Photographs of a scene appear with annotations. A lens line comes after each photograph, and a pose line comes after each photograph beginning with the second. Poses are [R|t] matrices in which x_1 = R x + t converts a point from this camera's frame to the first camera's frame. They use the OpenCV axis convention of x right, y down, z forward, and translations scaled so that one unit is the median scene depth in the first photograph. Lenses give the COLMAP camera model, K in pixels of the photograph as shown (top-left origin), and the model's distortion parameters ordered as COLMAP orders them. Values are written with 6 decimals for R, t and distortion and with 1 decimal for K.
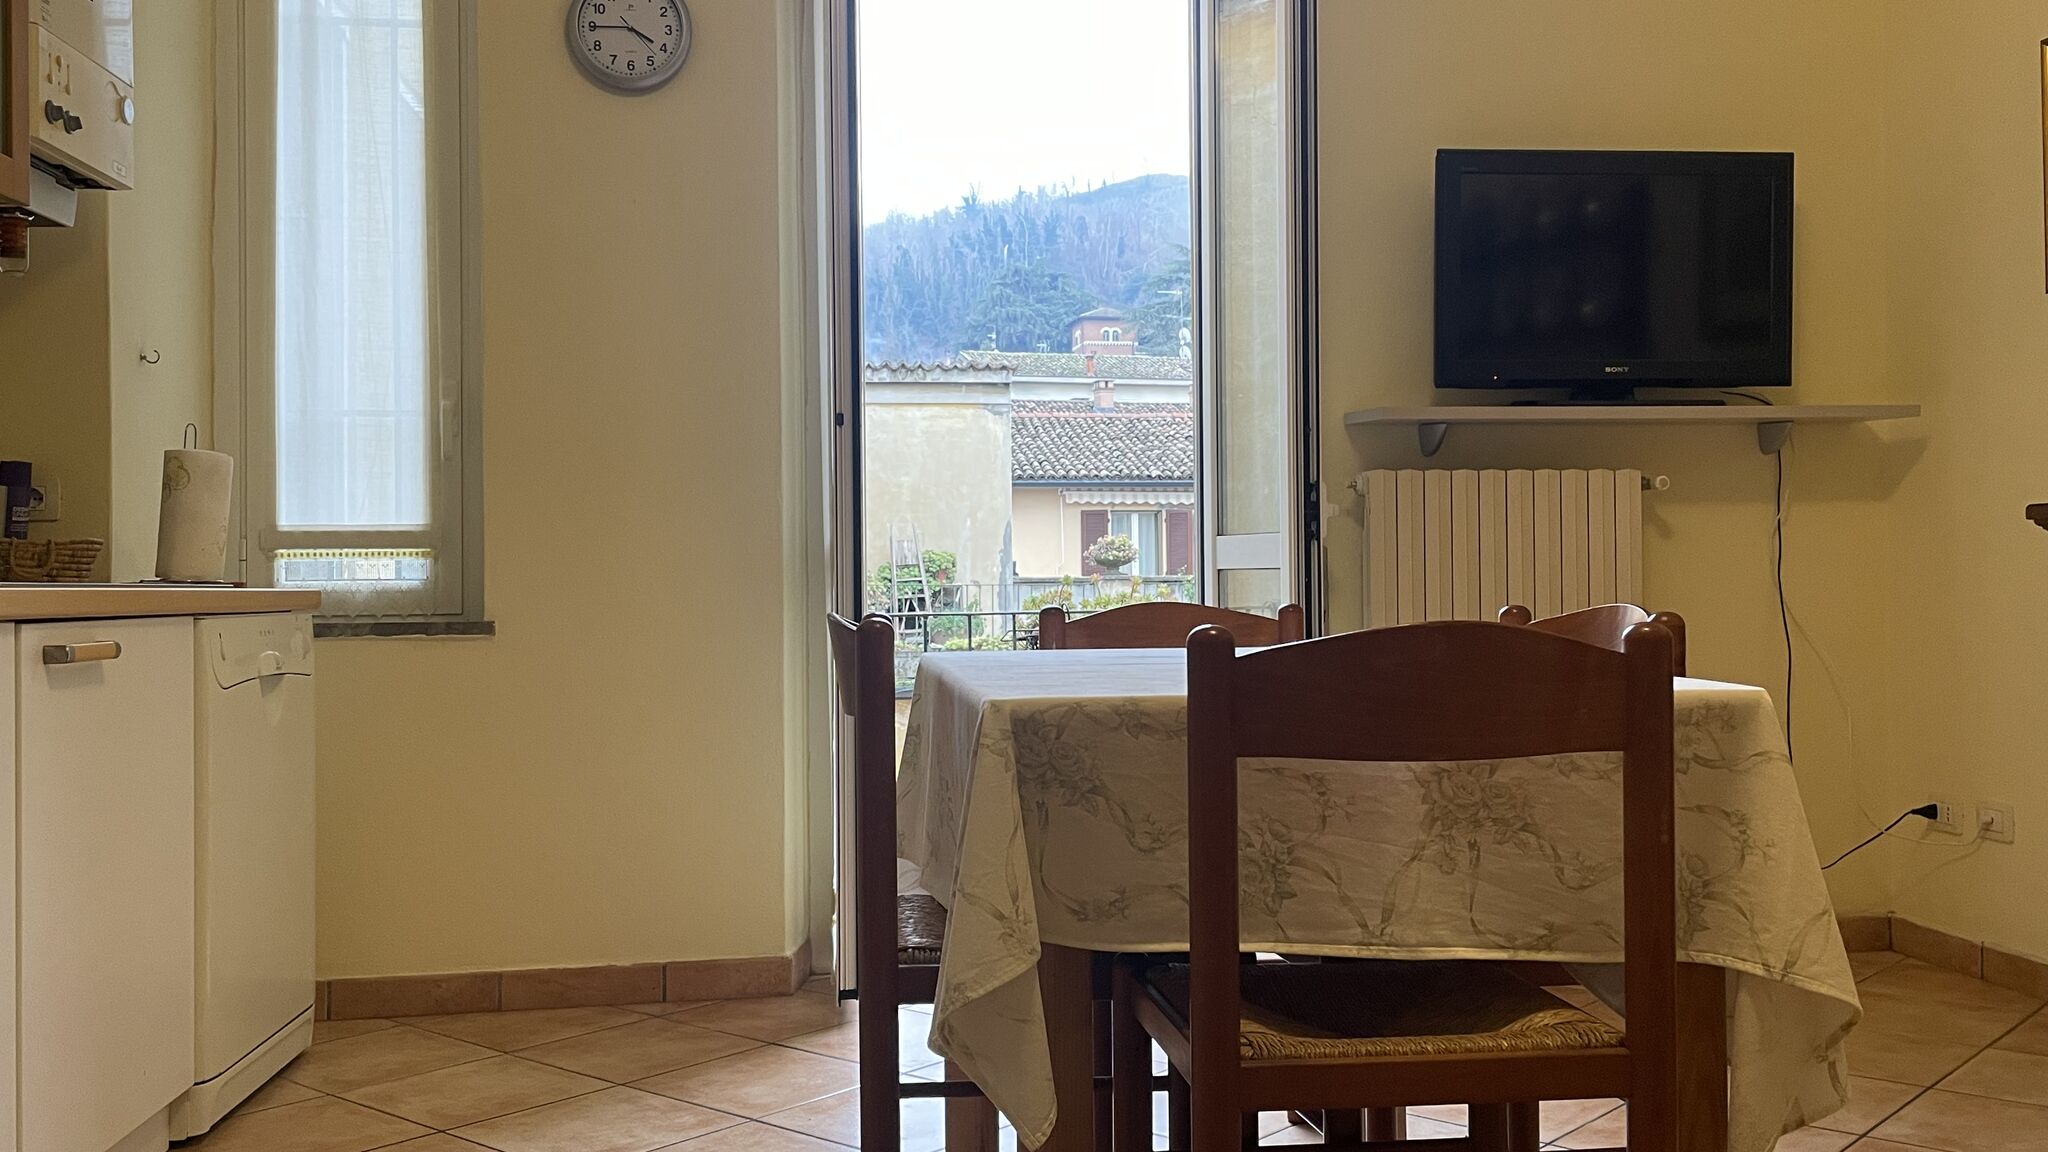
lens RADIAL K [[1883.1, 0, 1024.0], [0, 1883.1, 576.0], [0, 0, 1]] dist [0.066058, -0.000713]
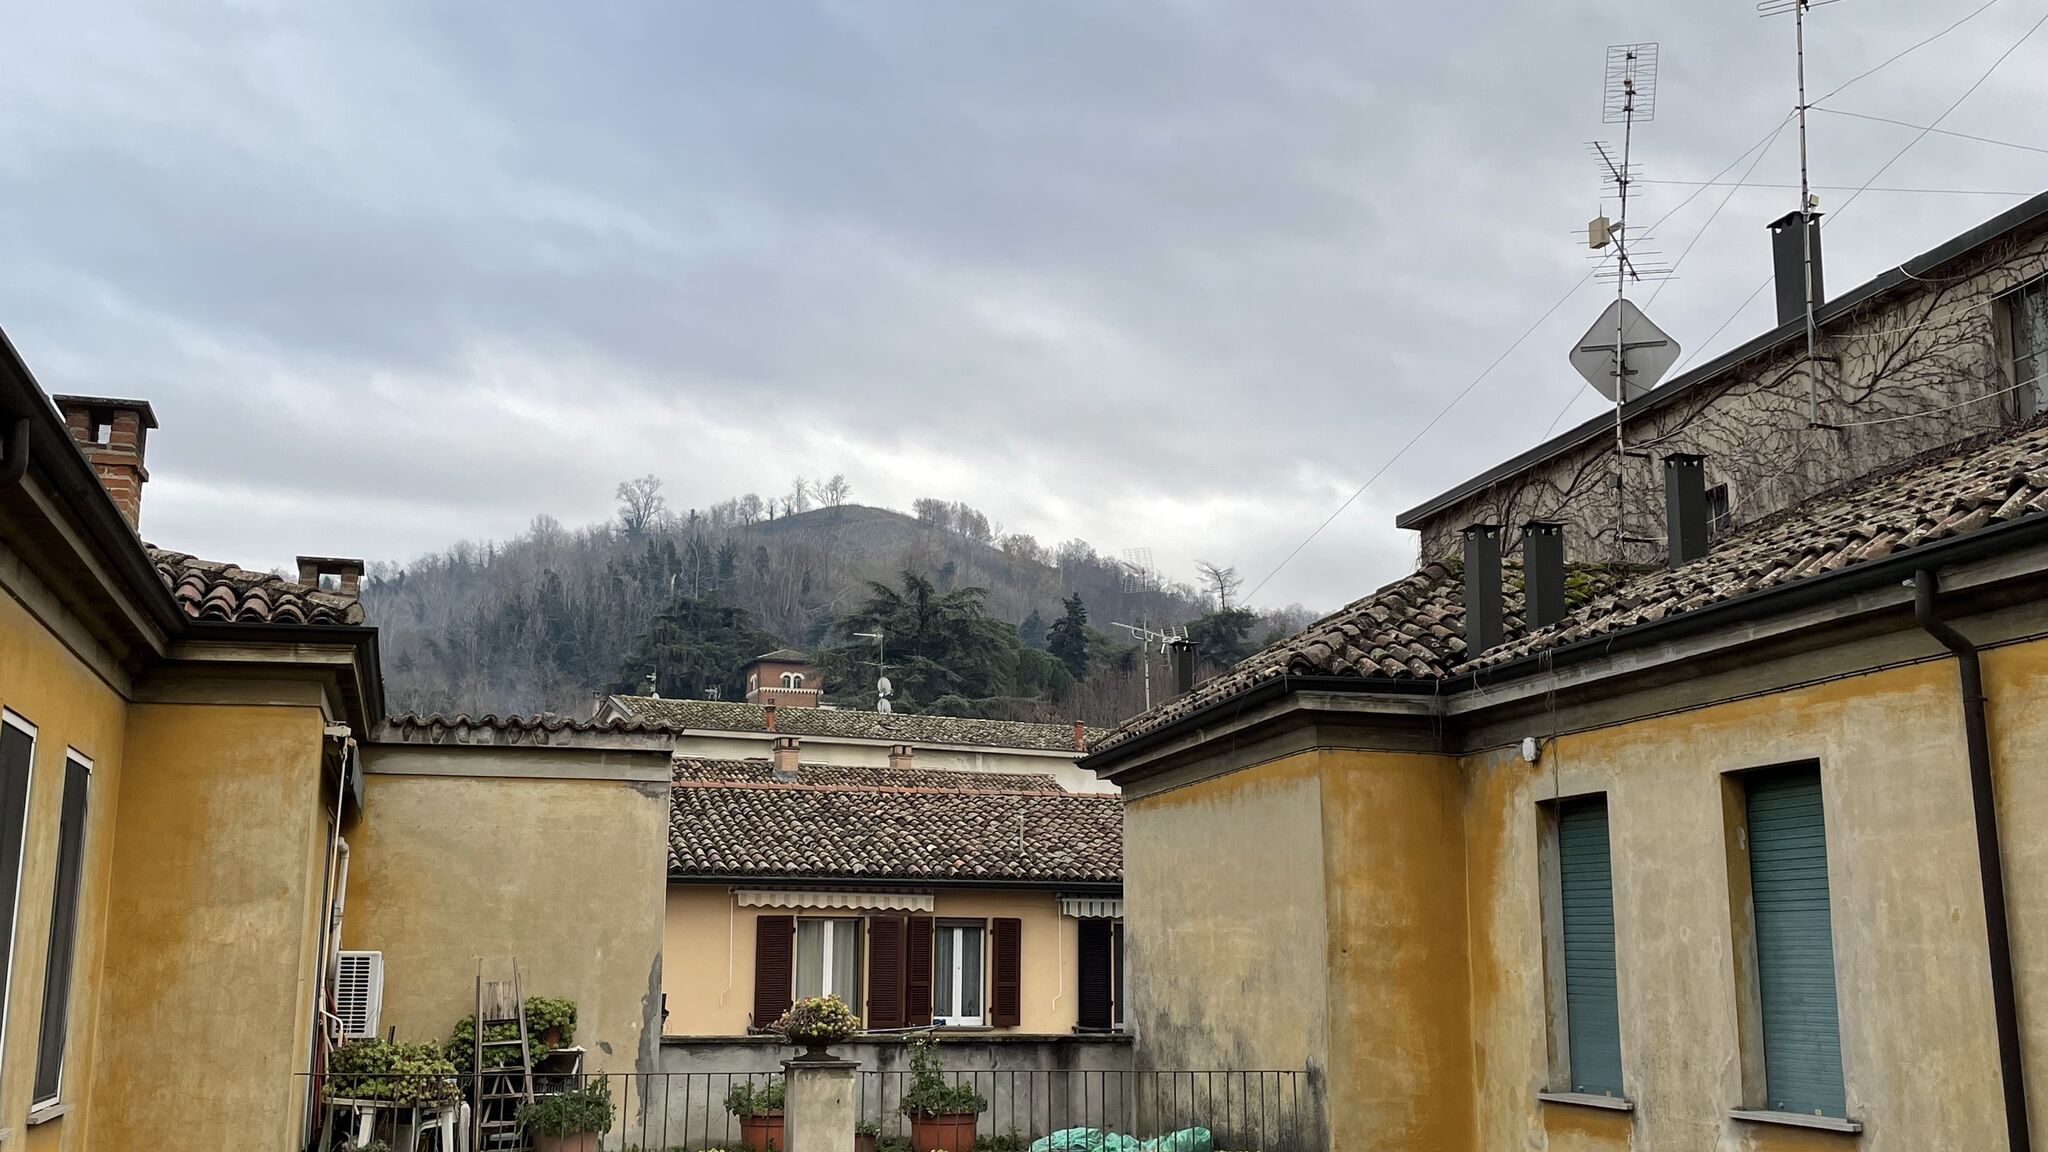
lens RADIAL K [[2146.5, 0, 1022.2], [0, 2146.5, 547.0], [0, 0, 1]] dist [0.163940, -0.357228]
pose [[0.987593, 0.047721, 0.149608, -0.001546], [-0.018559, 0.981501, -0.190557, -0.016851], [-0.155934, 0.185416, 0.970209, 0.117722]]
